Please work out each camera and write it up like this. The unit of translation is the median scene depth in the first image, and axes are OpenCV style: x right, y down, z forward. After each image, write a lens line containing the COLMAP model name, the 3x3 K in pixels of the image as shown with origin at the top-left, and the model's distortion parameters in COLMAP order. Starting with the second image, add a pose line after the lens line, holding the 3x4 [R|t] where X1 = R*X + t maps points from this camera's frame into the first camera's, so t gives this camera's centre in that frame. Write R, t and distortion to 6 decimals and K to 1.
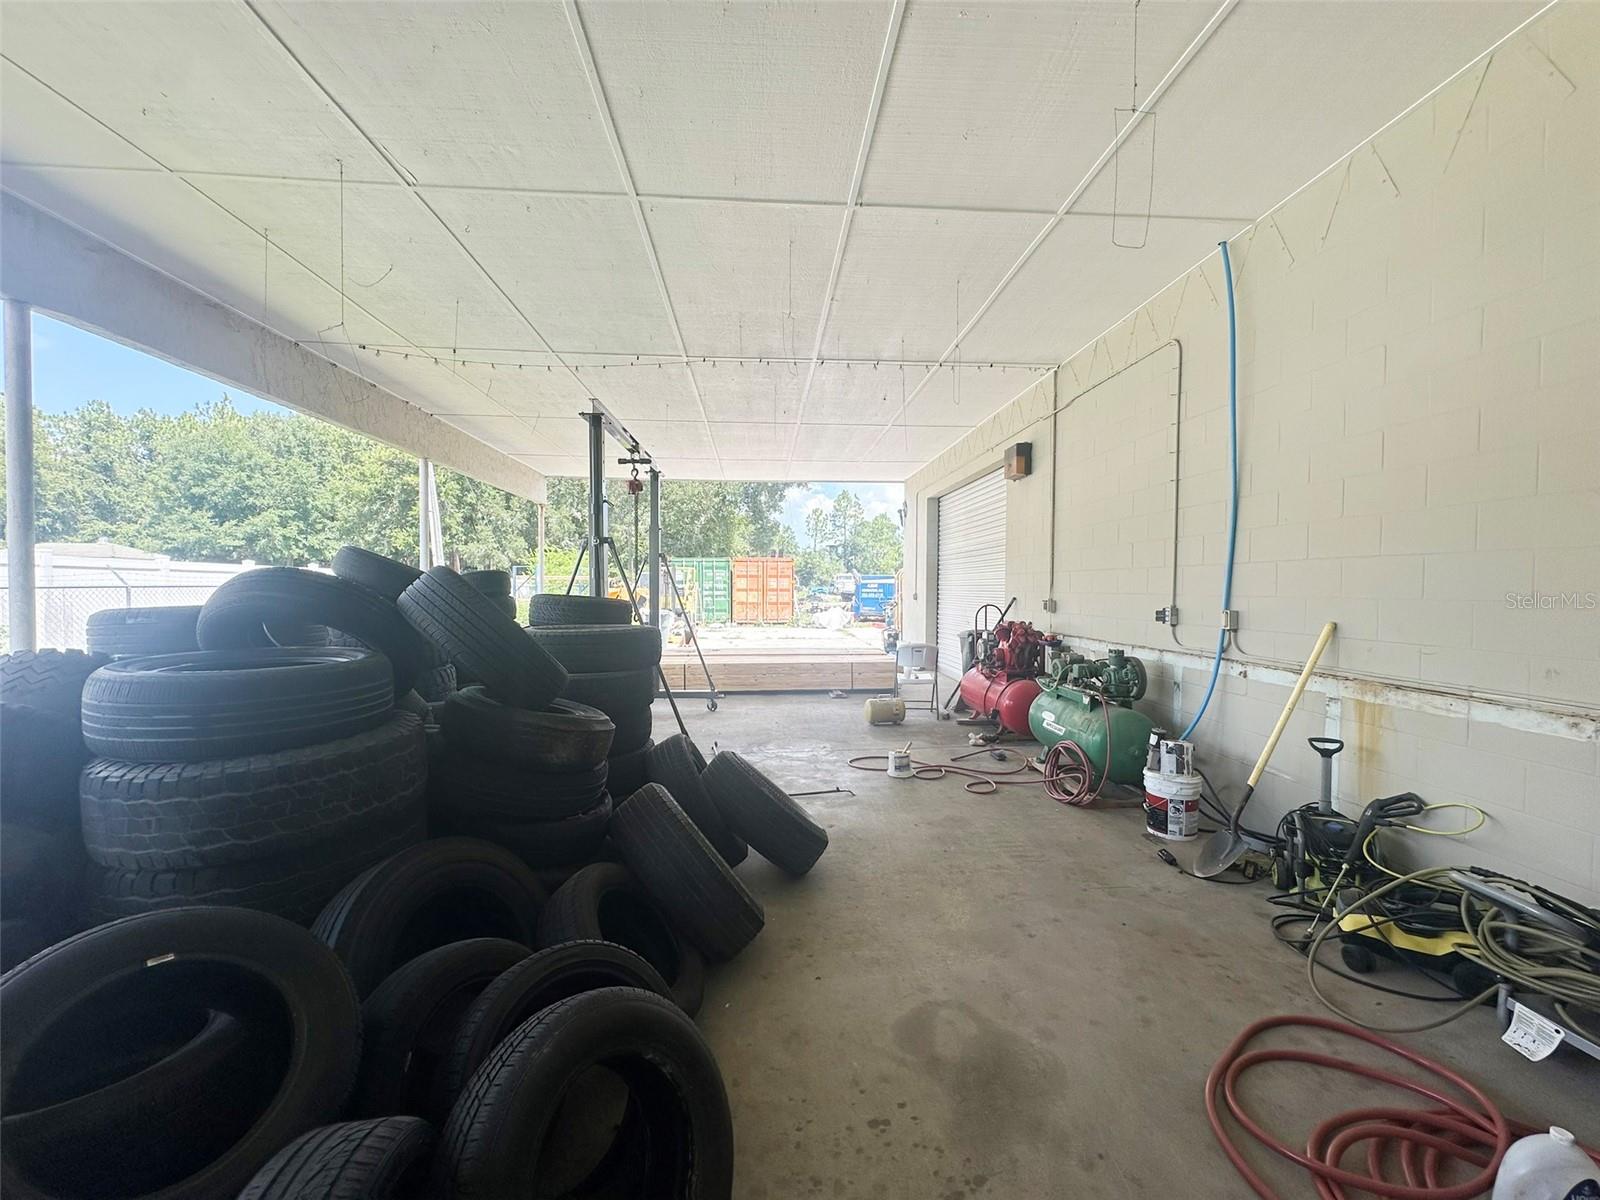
lens RADIAL K [[631.5, 0, 801.7], [0, 631.5, 601.1], [0, 0, 1]] dist [-0.002922, 0.000287]
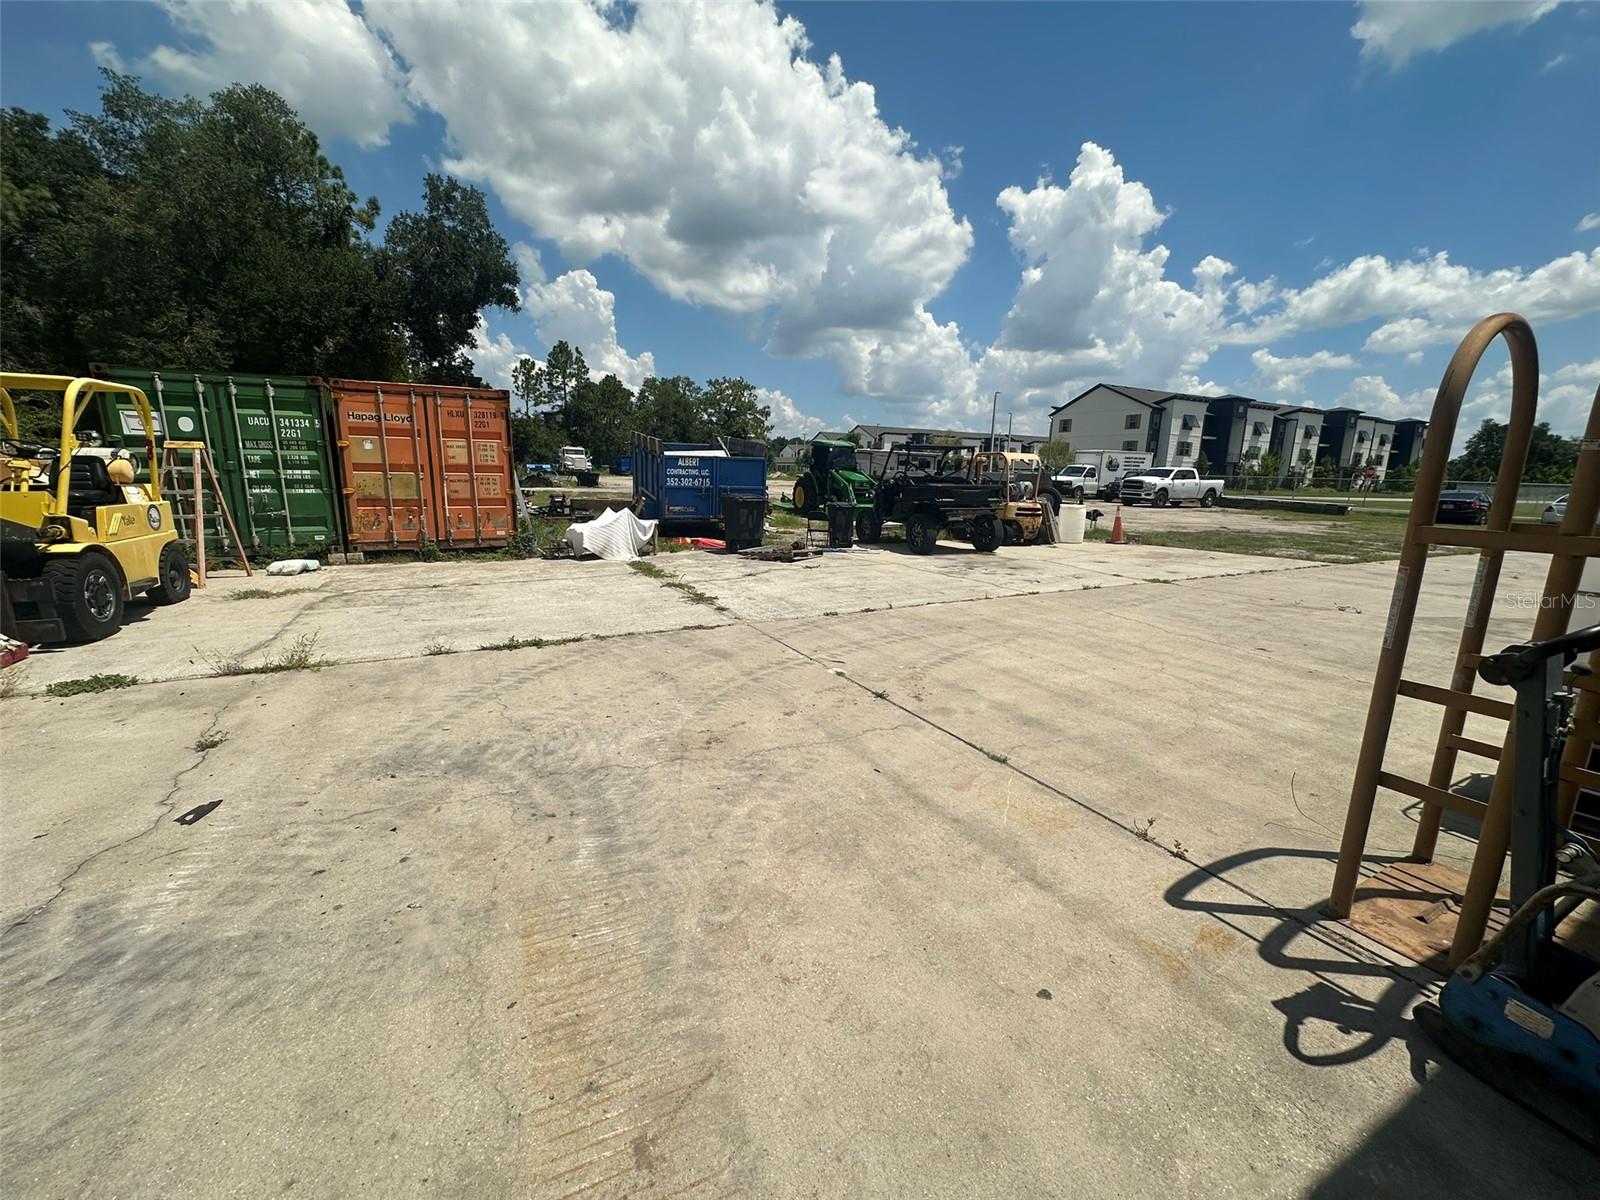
lens RADIAL K [[631.5, 0, 808.5], [0, 631.5, 601.1], [0, 0, 1]] dist [-0.002922, 0.000287]
pose [[0.907638, -0.069521, 0.413956, -0.014569], [-0.009417, 0.982568, 0.185662, -0.010894], [-0.419647, -0.172413, 0.891162, 0.515467]]
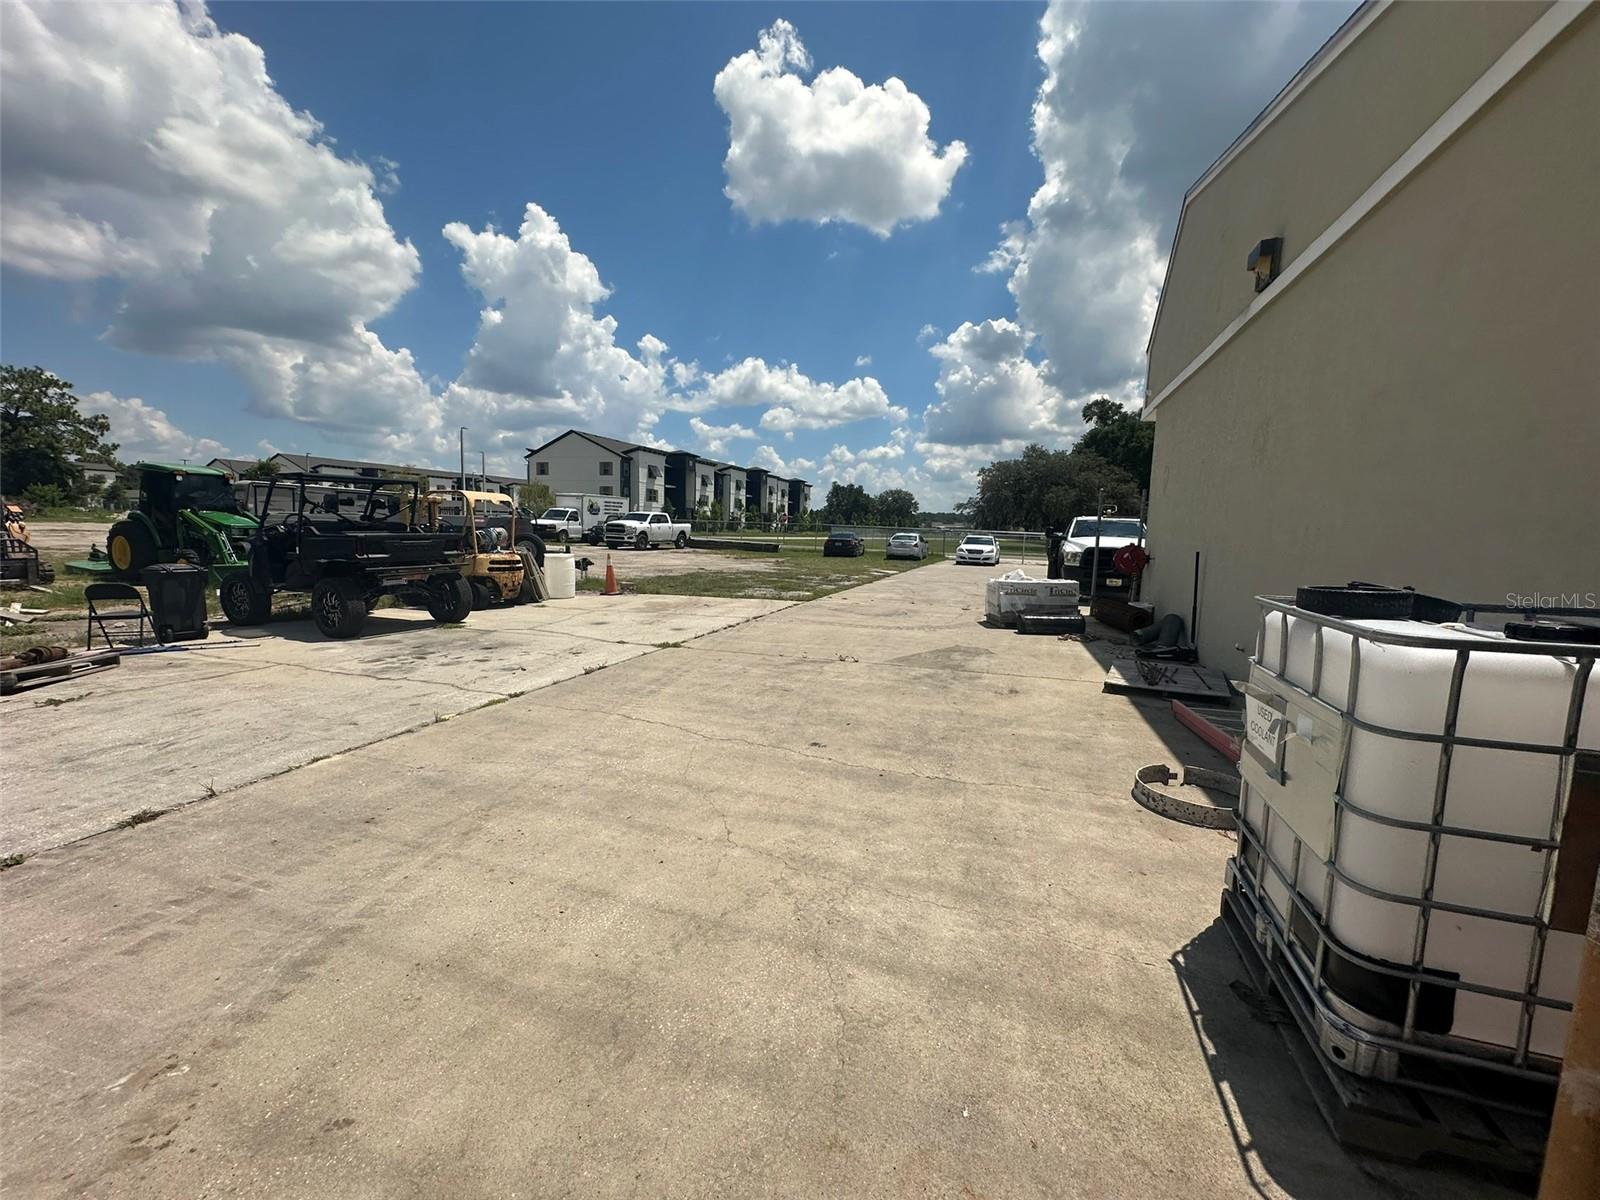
lens RADIAL K [[631.5, 0, 790.6], [0, 631.5, 601.8], [0, 0, 1]] dist [-0.002922, 0.000287]
pose [[0.385013, -0.103915, 0.917042, 0.090694], [-0.007155, 0.993275, 0.115557, -0.014980], [-0.922884, -0.051052, 0.381680, 0.611000]]
